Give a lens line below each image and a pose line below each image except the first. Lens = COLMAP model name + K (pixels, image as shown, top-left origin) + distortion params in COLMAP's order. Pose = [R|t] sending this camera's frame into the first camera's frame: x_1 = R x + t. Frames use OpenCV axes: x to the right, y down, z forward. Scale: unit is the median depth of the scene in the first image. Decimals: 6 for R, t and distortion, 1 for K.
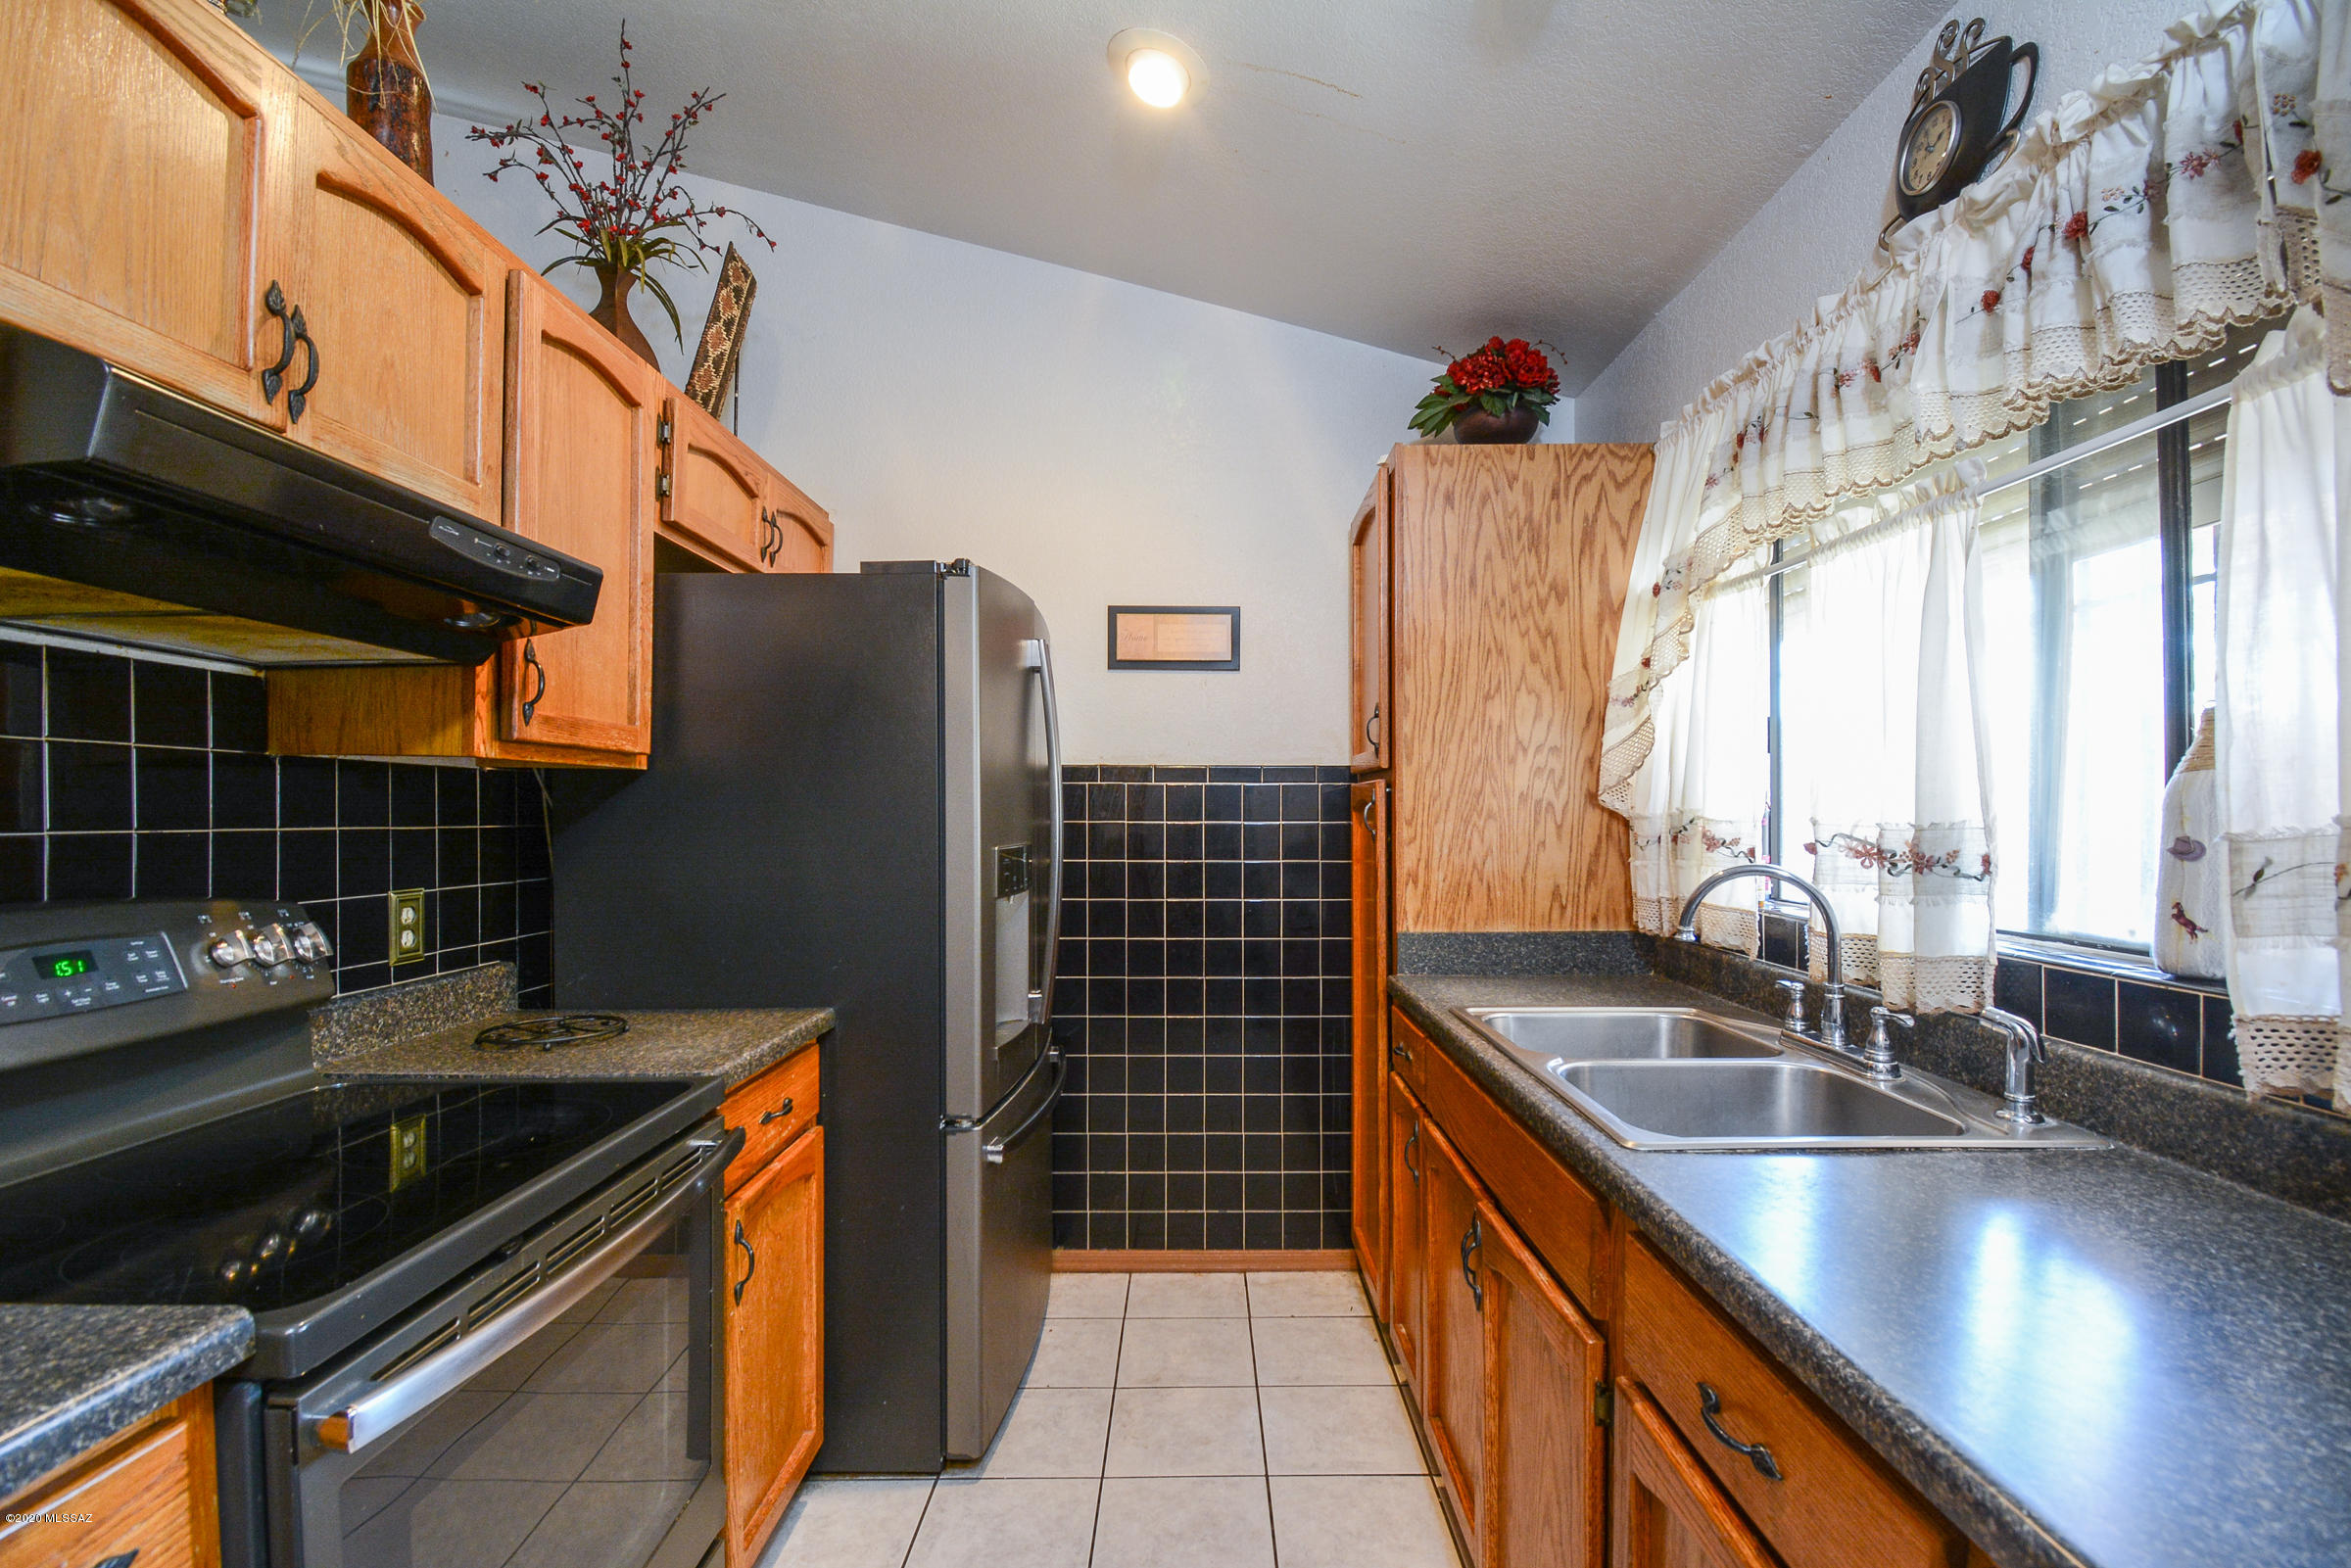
lens RADIAL K [[1054.2, 0, 1185.5], [0, 1054.2, 815.4], [0, 0, 1]] dist [0.020199, -0.027005]
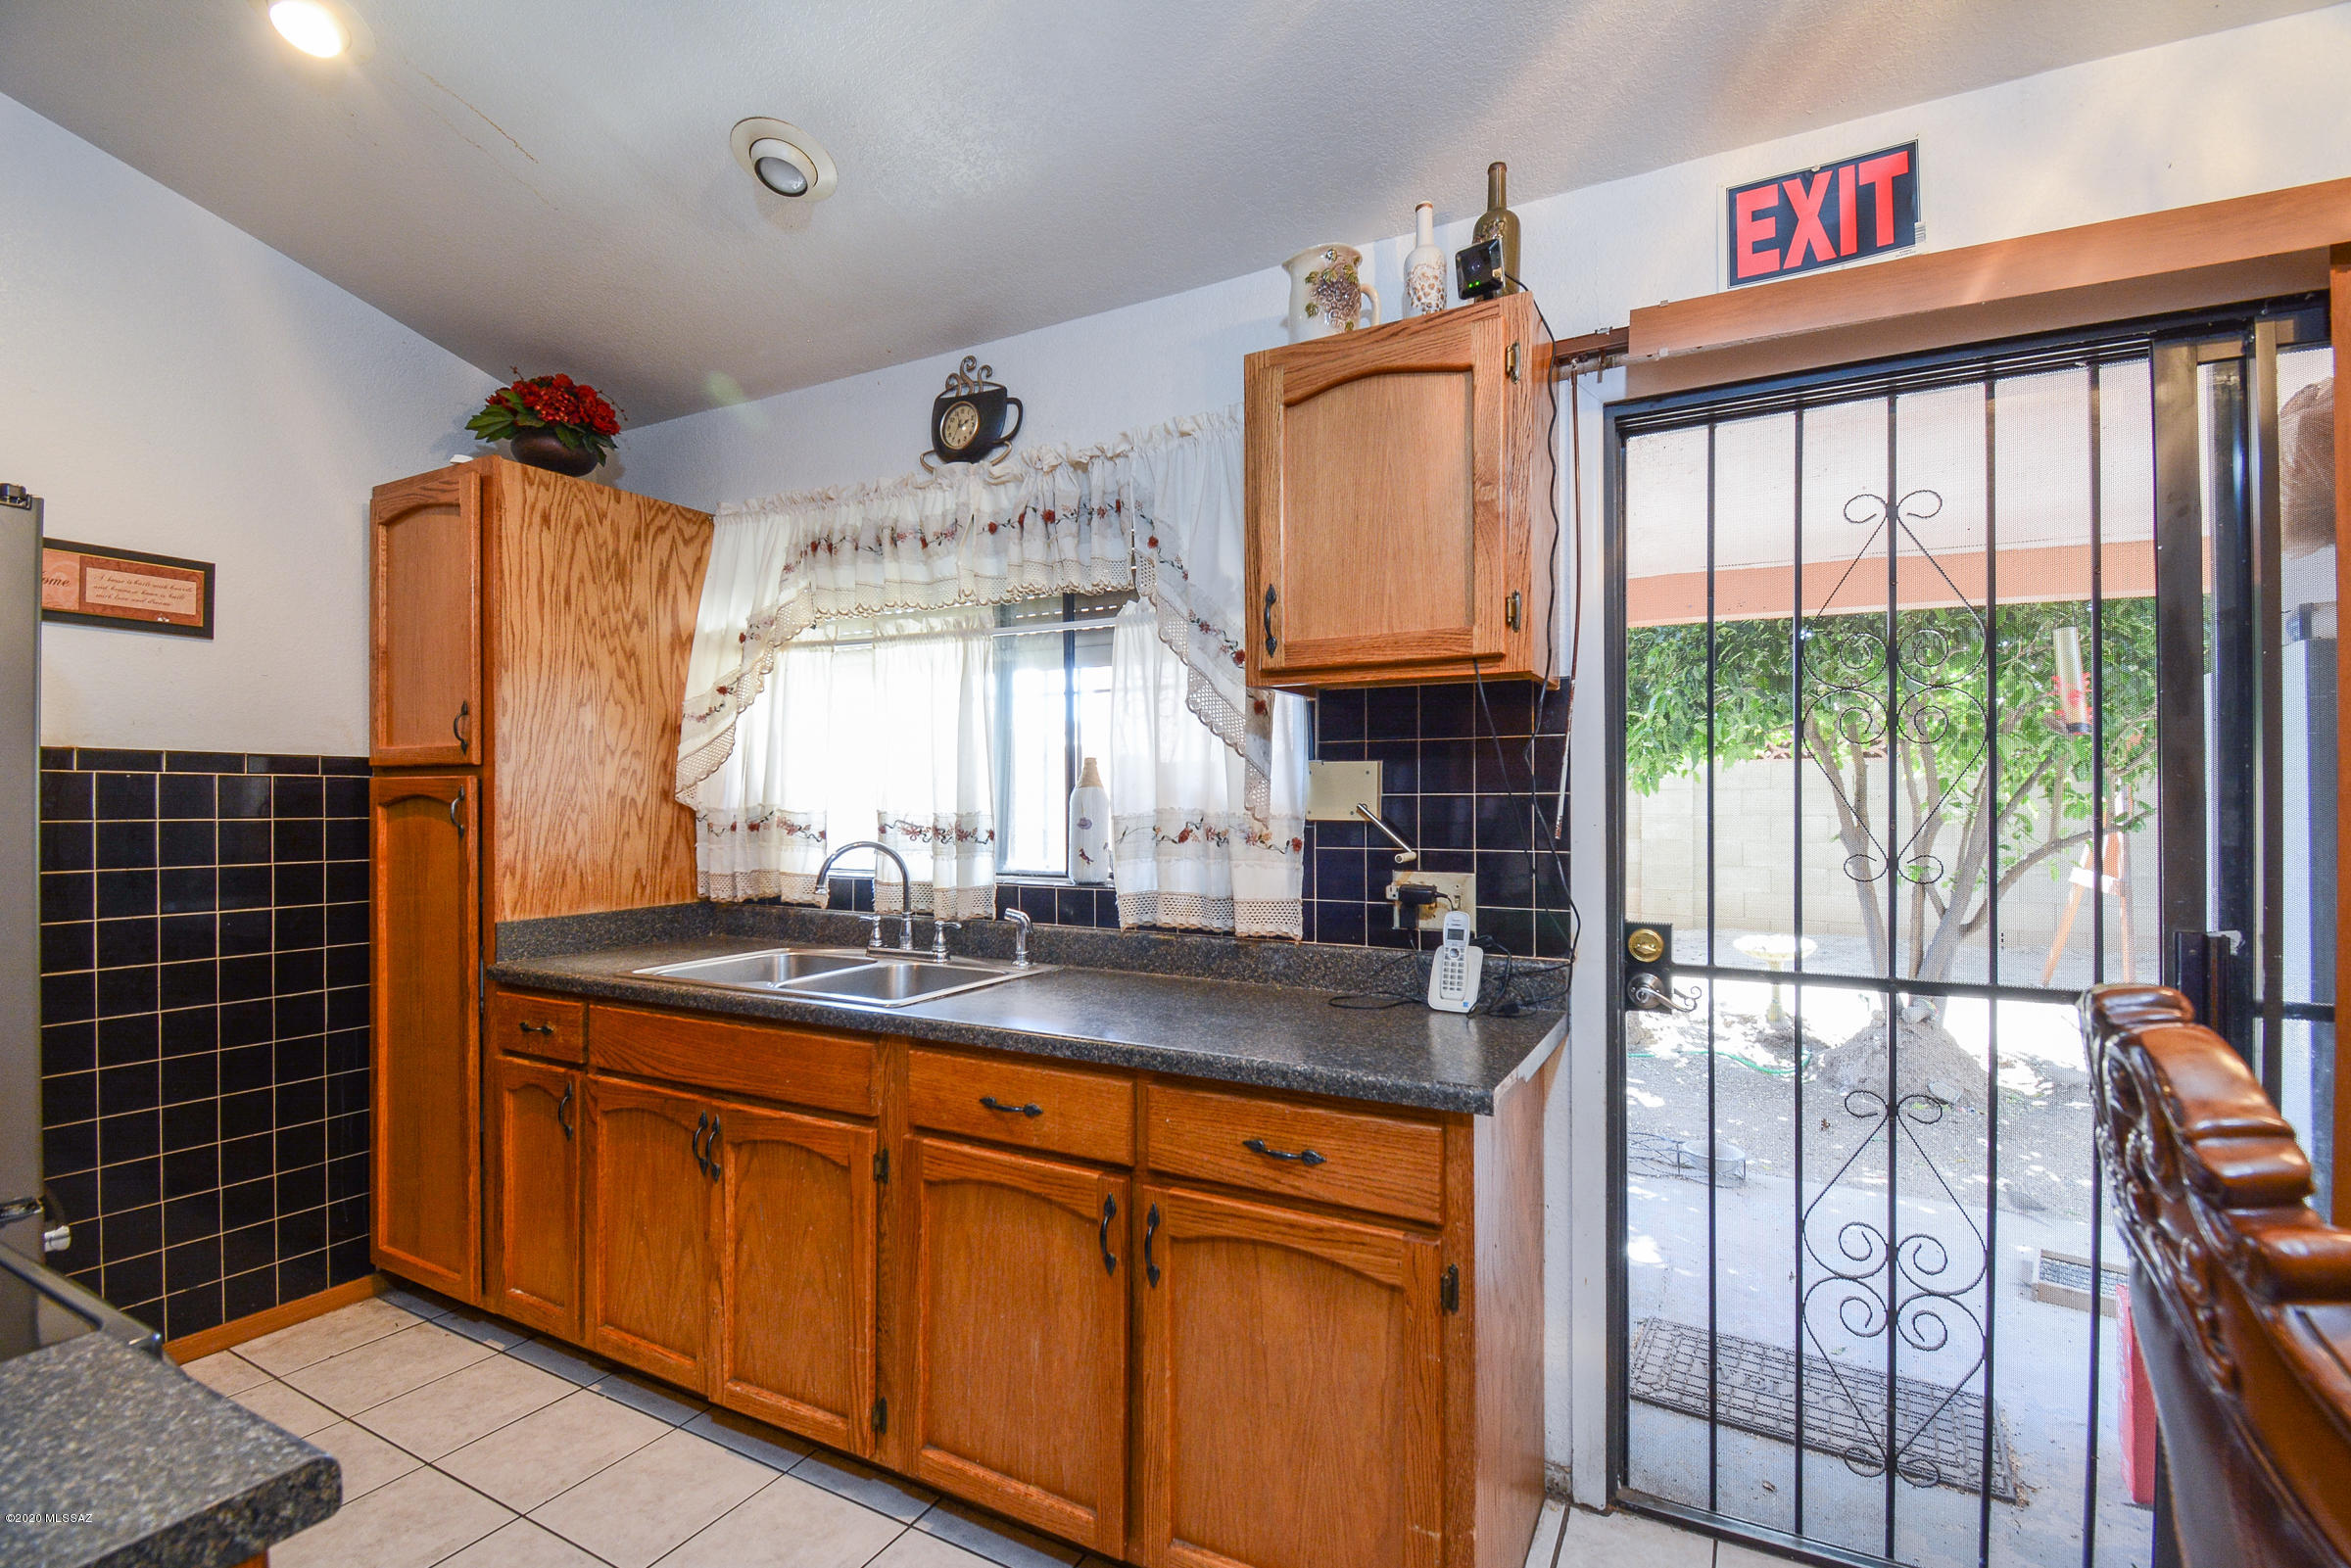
lens RADIAL K [[1073.1, 0, 1182.2], [0, 1073.1, 801.6], [0, 0, 1]] dist [0.017547, -0.029169]
pose [[0.478649, 0.000472, 0.878006, -0.412439], [0.004415, 0.999986, -0.002945, -0.002556], [-0.877995, 0.005285, 0.478640, -0.105698]]
